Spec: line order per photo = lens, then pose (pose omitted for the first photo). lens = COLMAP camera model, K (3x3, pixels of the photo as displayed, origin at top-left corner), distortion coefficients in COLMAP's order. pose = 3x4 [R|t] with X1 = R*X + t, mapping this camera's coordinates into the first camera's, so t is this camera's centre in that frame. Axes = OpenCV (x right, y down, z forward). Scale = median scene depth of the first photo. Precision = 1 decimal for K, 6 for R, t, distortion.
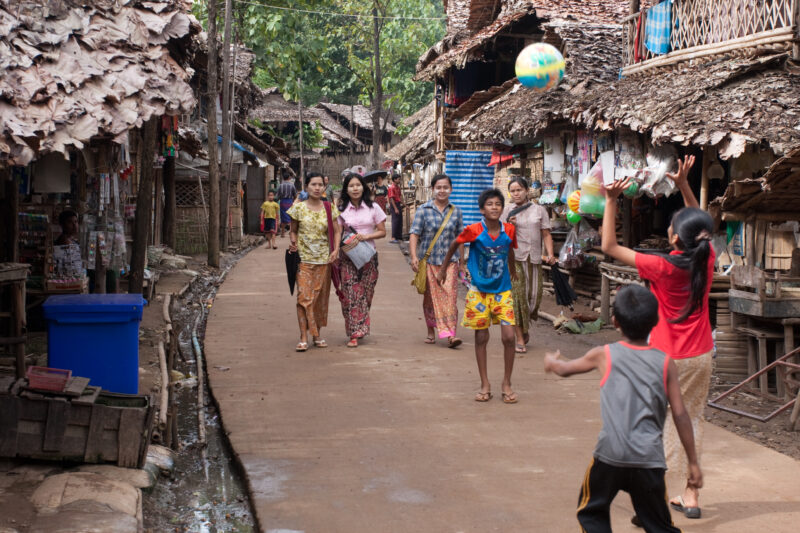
lens RADIAL K [[1417.3, 0, 398.8], [0, 1417.3, 271.3], [0, 0, 1]] dist [0.015289, 0.000000]
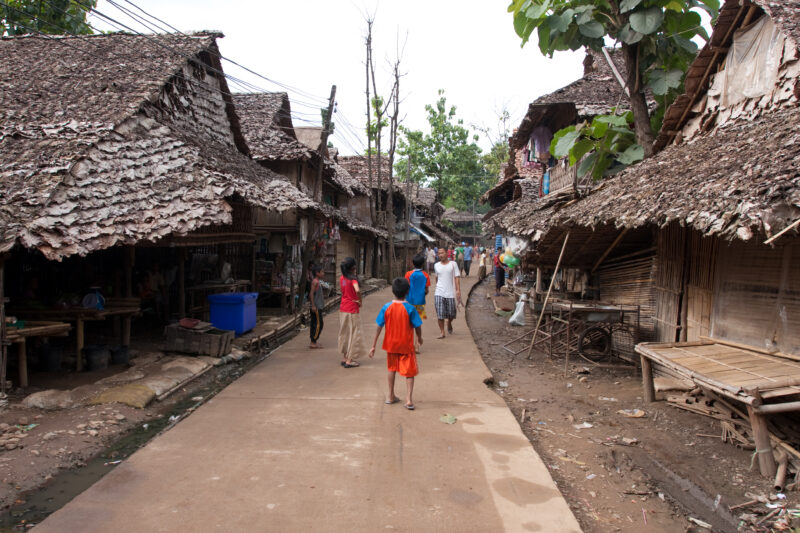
lens RADIAL K [[636.2, 0, 395.4], [0, 636.2, 273.7], [0, 0, 1]] dist [-0.089089, 0.057550]
pose [[0.973783, 0.018240, -0.226749, 0.237399], [-0.023013, 0.999565, -0.018425, -0.002396], [0.226314, 0.023160, 0.973779, -0.045128]]
